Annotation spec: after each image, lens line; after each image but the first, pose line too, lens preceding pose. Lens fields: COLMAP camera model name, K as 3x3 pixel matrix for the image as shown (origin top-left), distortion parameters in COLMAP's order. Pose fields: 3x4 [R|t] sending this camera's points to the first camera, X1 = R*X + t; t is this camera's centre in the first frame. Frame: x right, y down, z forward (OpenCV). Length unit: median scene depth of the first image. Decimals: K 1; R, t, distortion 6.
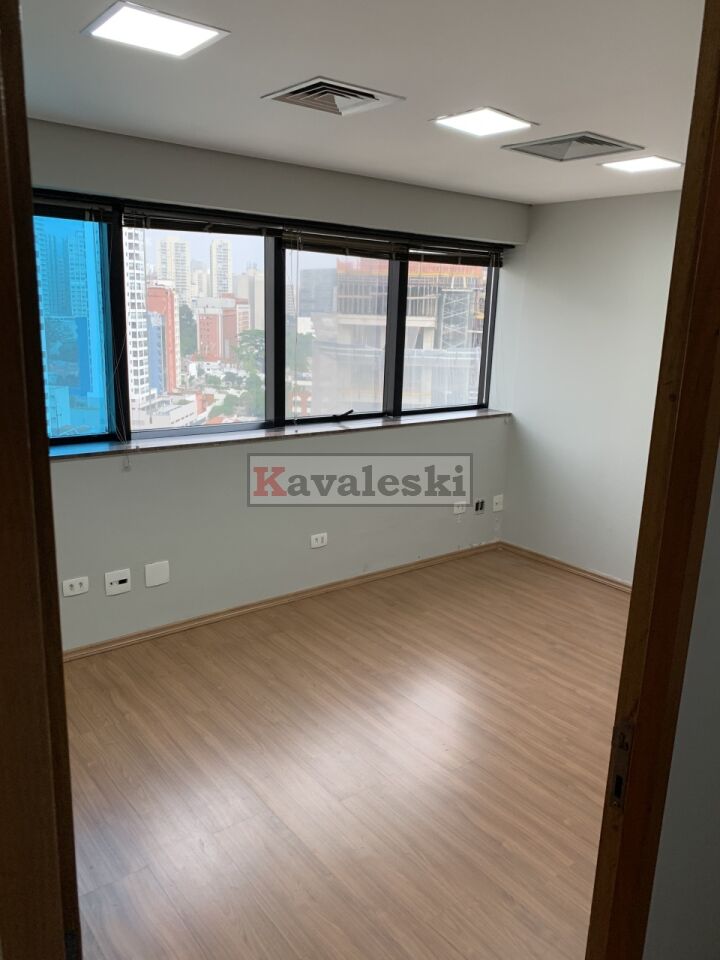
lens RADIAL K [[728.8, 0, 369.9], [0, 728.8, 482.7], [0, 0, 1]] dist [0.111663, -0.316626]
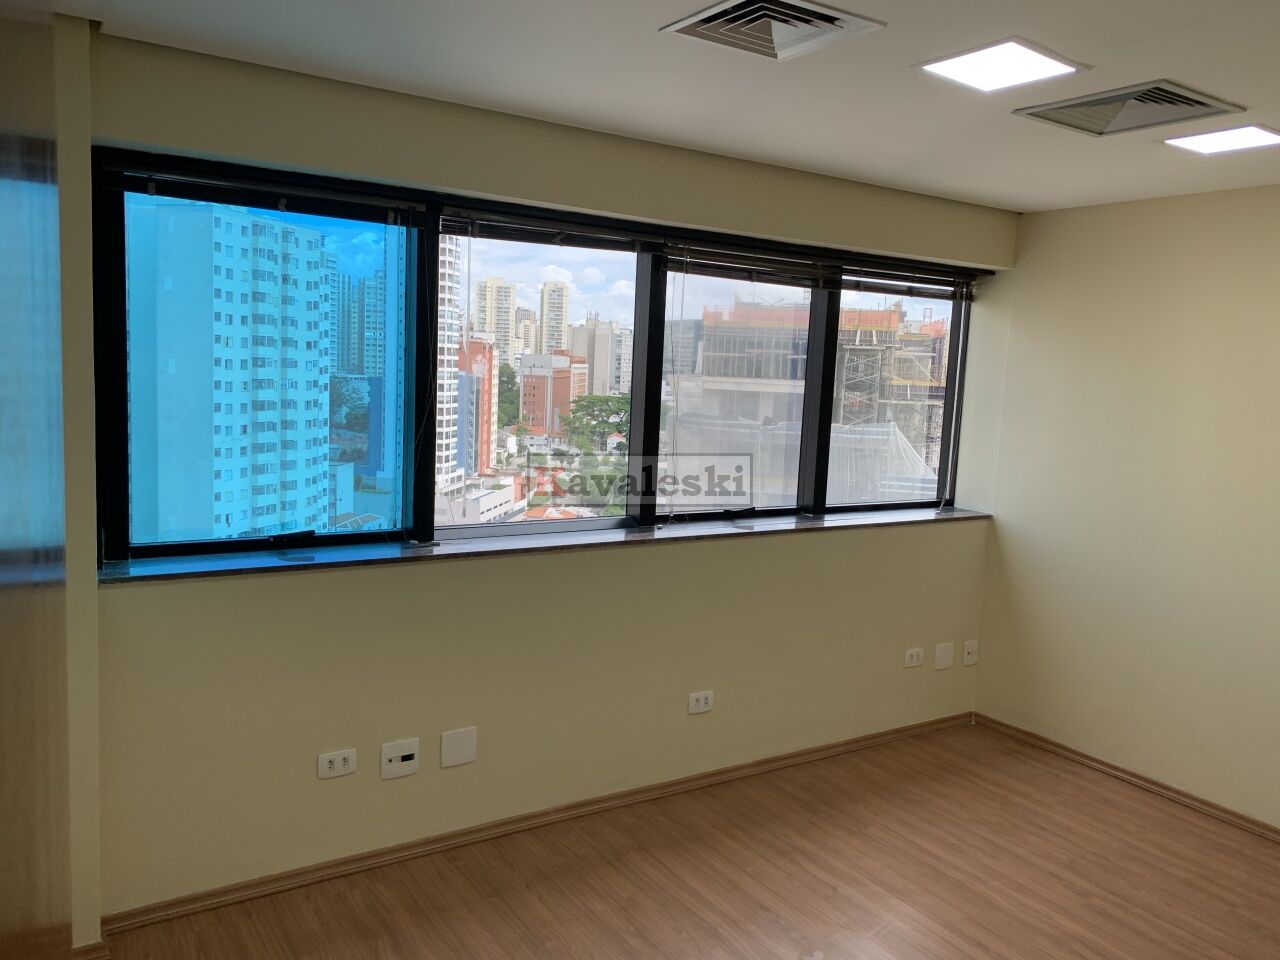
lens RADIAL K [[966.2, 0, 640.0], [0, 966.2, 484.1], [0, 0, 1]] dist [0.062226, -0.160534]
pose [[0.994710, 0.025175, -0.099586, -0.037416], [-0.036634, 0.992694, -0.114963, -0.010687], [0.095964, 0.118003, 0.988365, 0.102002]]
